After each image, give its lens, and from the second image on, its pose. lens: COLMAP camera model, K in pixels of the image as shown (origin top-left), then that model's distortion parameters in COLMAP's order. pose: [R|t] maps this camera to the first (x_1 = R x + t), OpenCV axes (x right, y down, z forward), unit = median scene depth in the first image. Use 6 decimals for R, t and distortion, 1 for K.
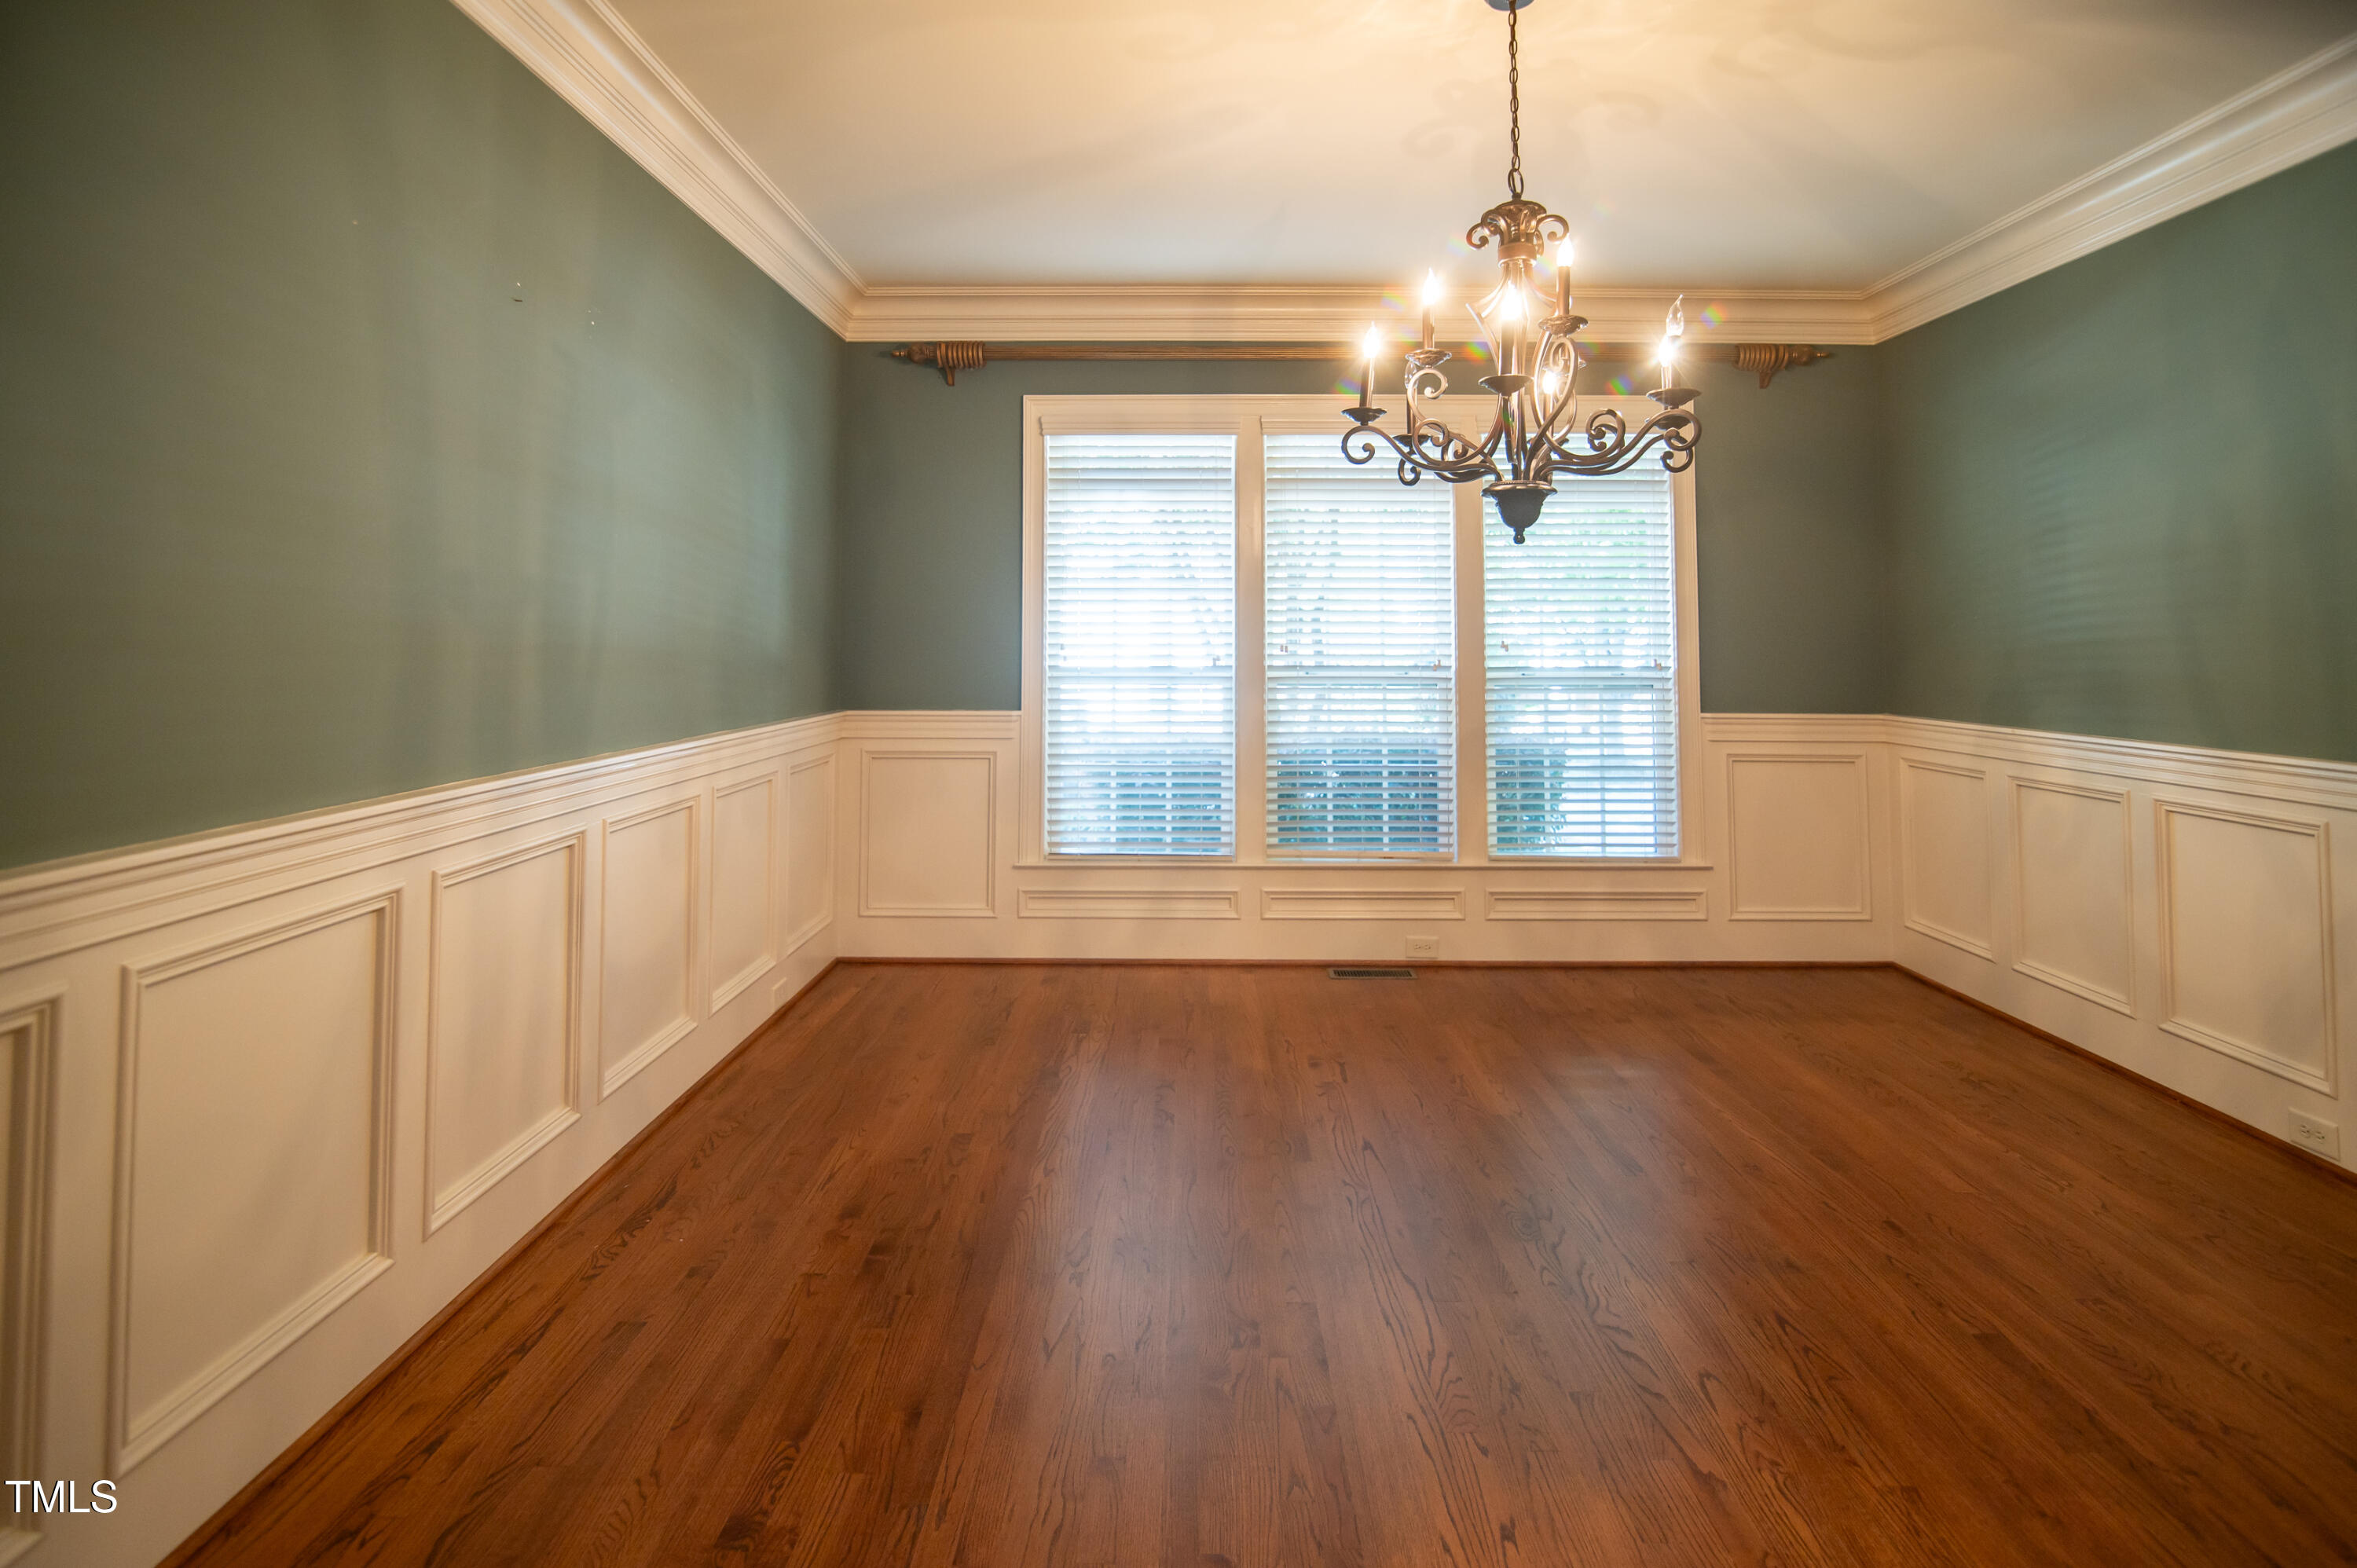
lens RADIAL K [[1145.0, 0, 1284.2], [0, 1145.0, 590.7], [0, 0, 1]] dist [-0.000792, 0.000881]
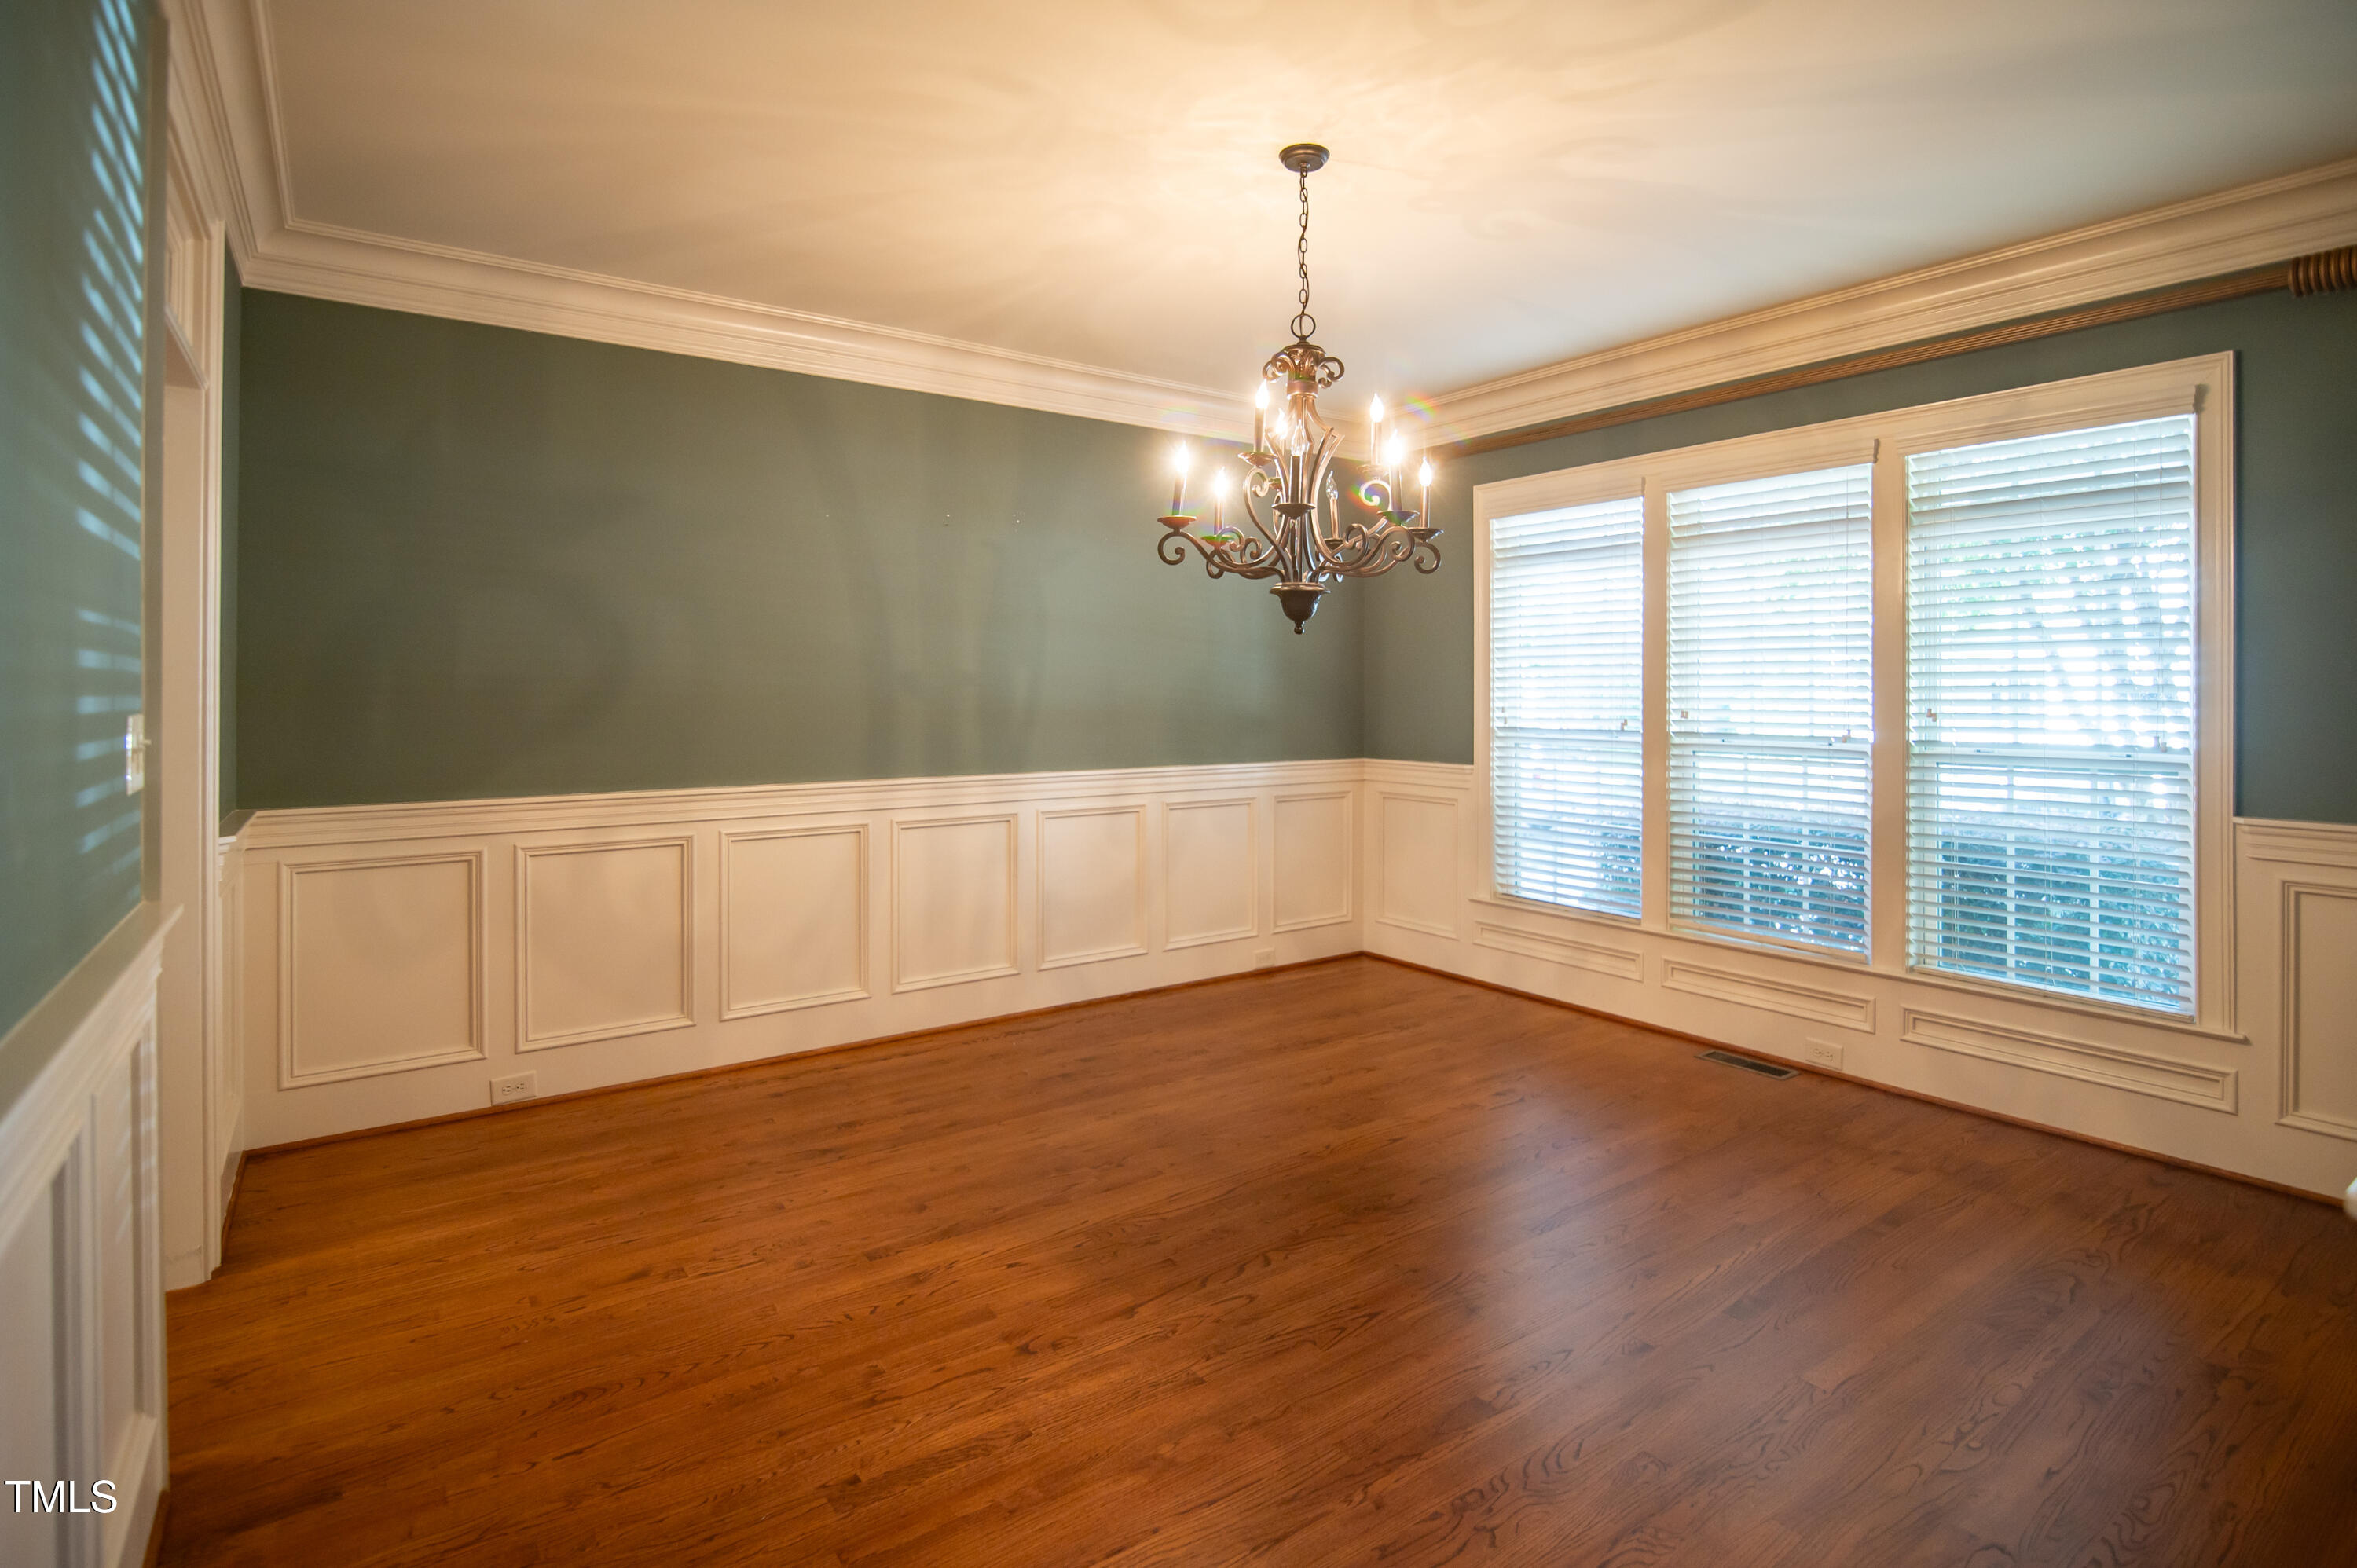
lens RADIAL K [[1147.0, 0, 1180.9], [0, 1147.0, 707.3], [0, 0, 1]] dist [-0.018785, 0.000333]
pose [[0.602728, 0.010741, -0.797874, 0.509050], [0.027912, 0.999014, 0.034534, -0.000300], [0.797458, -0.043085, 0.601834, 0.083900]]
